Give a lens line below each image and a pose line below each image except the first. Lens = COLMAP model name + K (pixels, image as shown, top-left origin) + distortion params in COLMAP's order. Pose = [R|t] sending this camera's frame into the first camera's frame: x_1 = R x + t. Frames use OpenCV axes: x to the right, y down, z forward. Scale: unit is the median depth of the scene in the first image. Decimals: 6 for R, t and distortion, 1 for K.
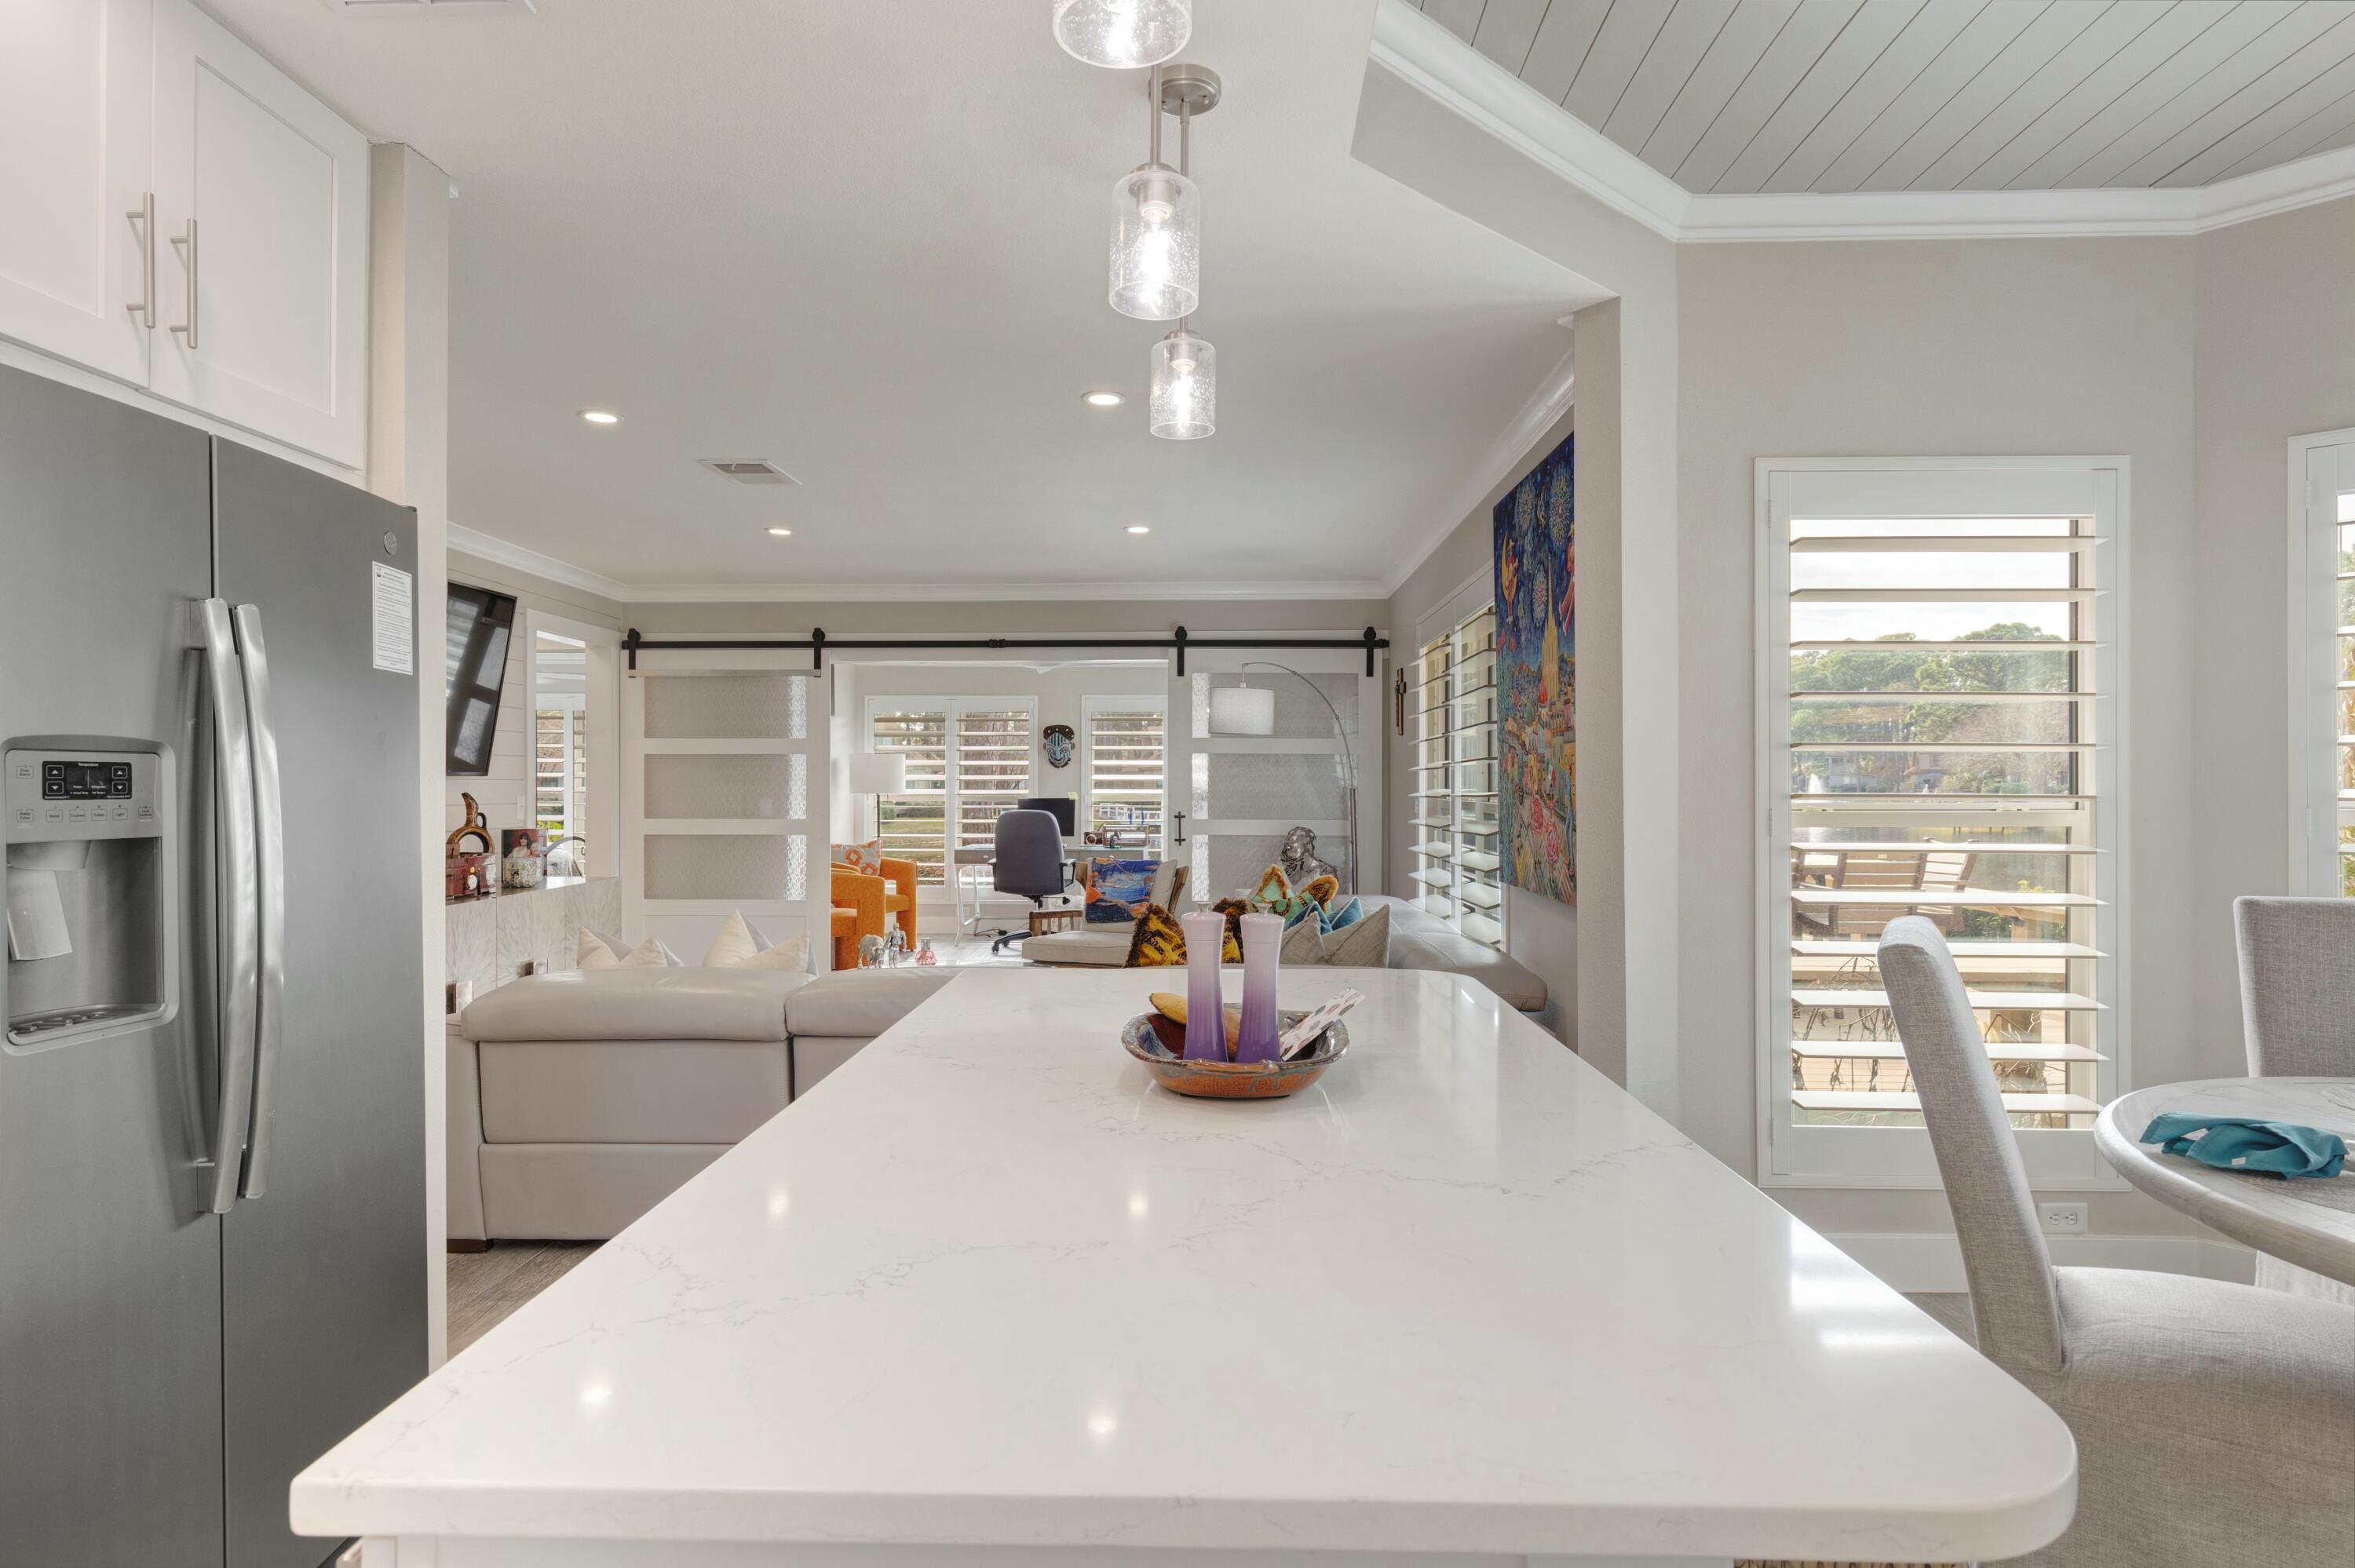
lens RADIAL K [[1246.6, 0, 1177.5], [0, 1246.6, 784.0], [0, 0, 1]] dist [0.001071, -0.001378]
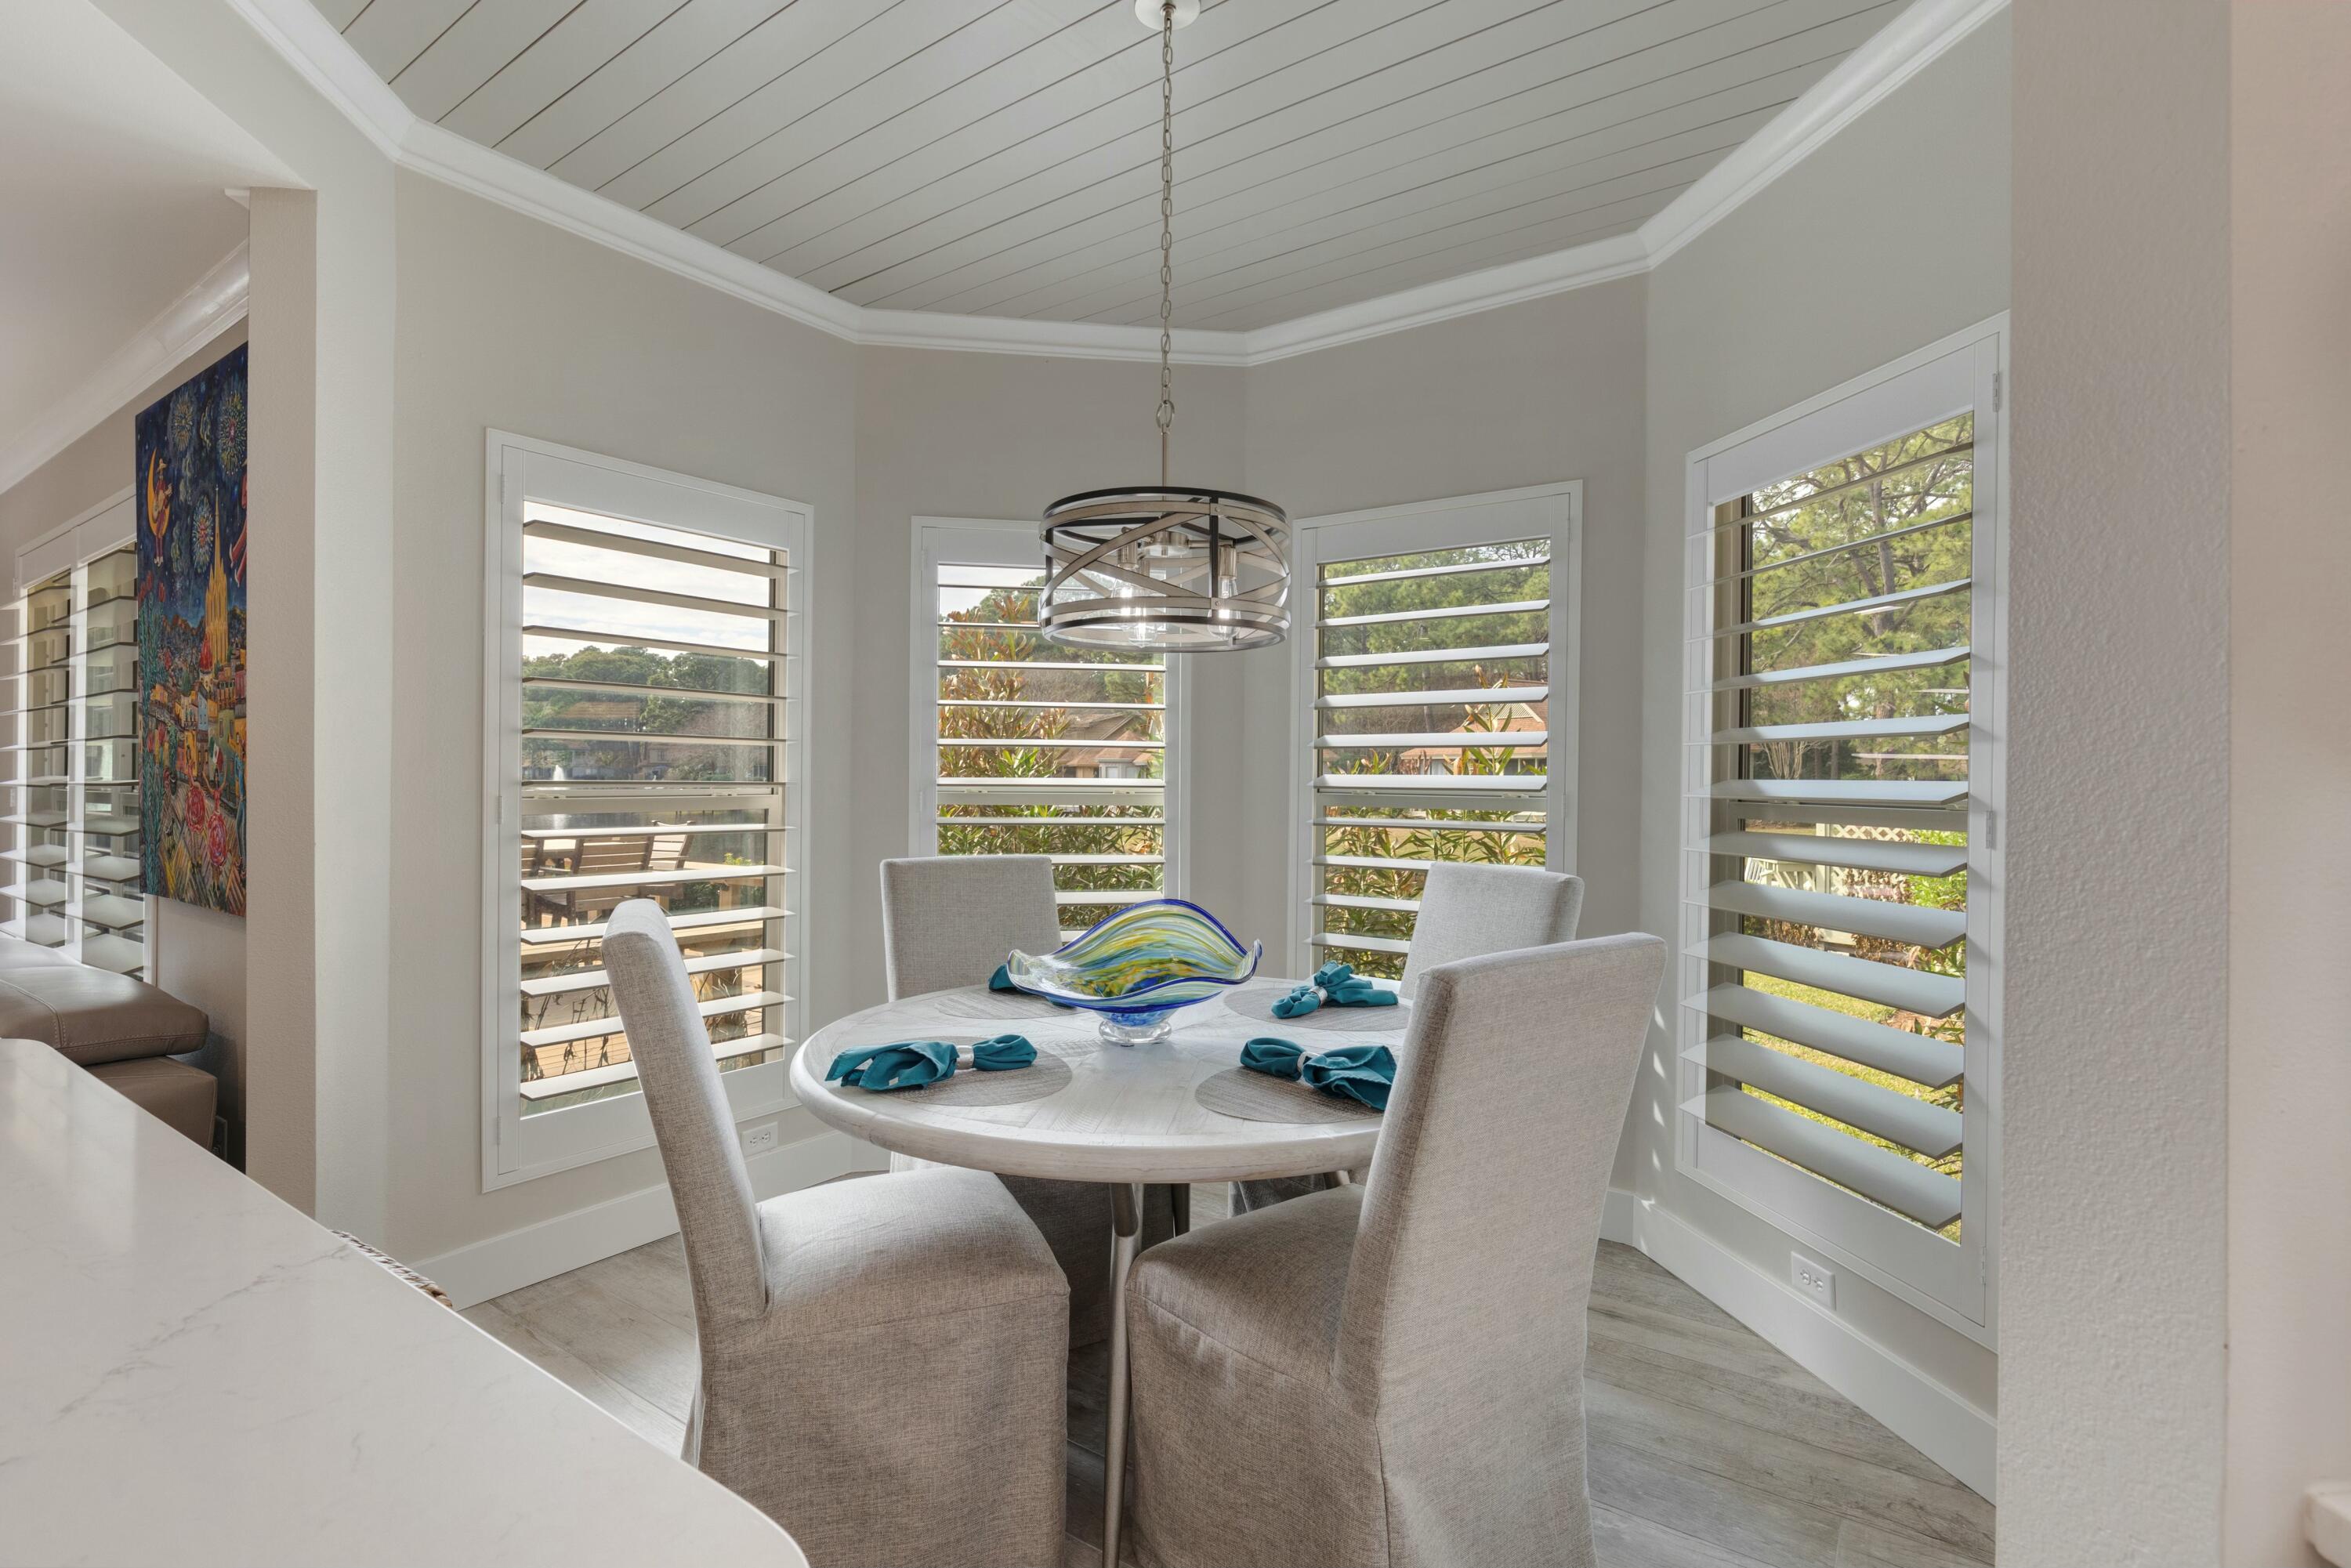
lens RADIAL K [[1098.2, 0, 1167.8], [0, 1098.2, 768.7], [0, 0, 1]] dist [-0.001937, -0.000955]
pose [[0.558975, 0.010794, 0.829114, 0.057064], [-0.005634, 0.999942, -0.009220, 0.003487], [-0.829166, 0.000483, 0.559003, 0.092668]]
